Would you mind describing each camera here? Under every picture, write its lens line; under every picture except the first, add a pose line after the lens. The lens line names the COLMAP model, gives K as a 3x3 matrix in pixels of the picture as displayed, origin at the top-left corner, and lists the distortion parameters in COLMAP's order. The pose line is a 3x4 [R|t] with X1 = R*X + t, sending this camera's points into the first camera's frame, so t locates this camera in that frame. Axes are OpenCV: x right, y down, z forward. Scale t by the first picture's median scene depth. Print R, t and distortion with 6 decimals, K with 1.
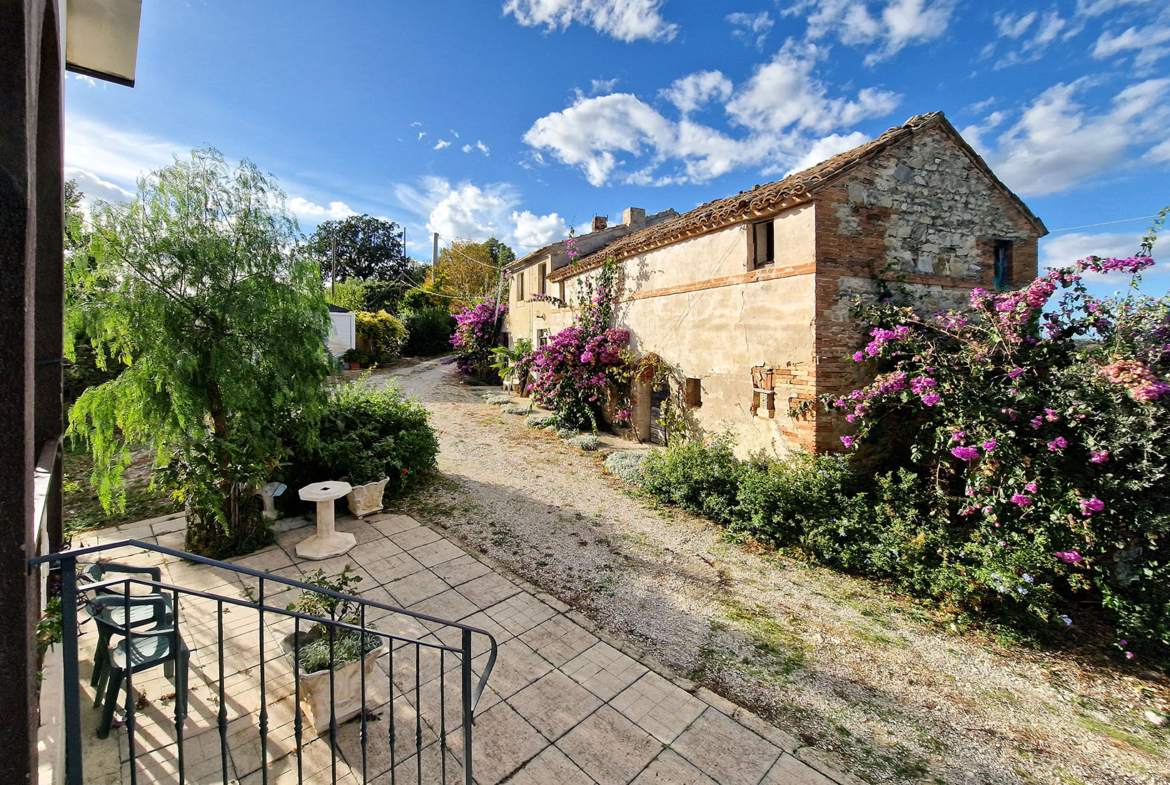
lens RADIAL K [[457.5, 0, 587.9], [0, 457.5, 384.8], [0, 0, 1]] dist [-0.010590, -0.000698]
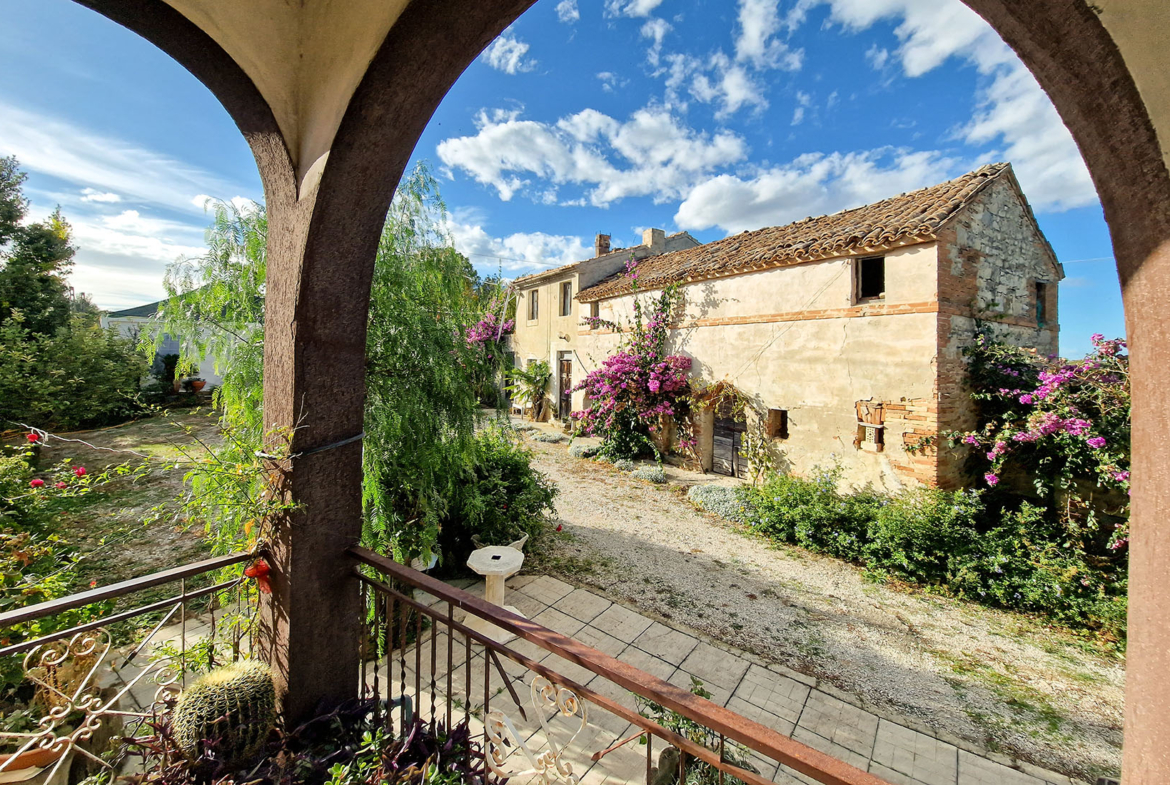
lens RADIAL K [[457.5, 0, 583.3], [0, 457.5, 393.4], [0, 0, 1]] dist [-0.010590, -0.000698]
pose [[0.987859, 0.000564, 0.155352, -0.393017], [0.000631, 0.999971, -0.007643, -0.048218], [-0.155351, 0.007648, 0.987830, 0.102618]]
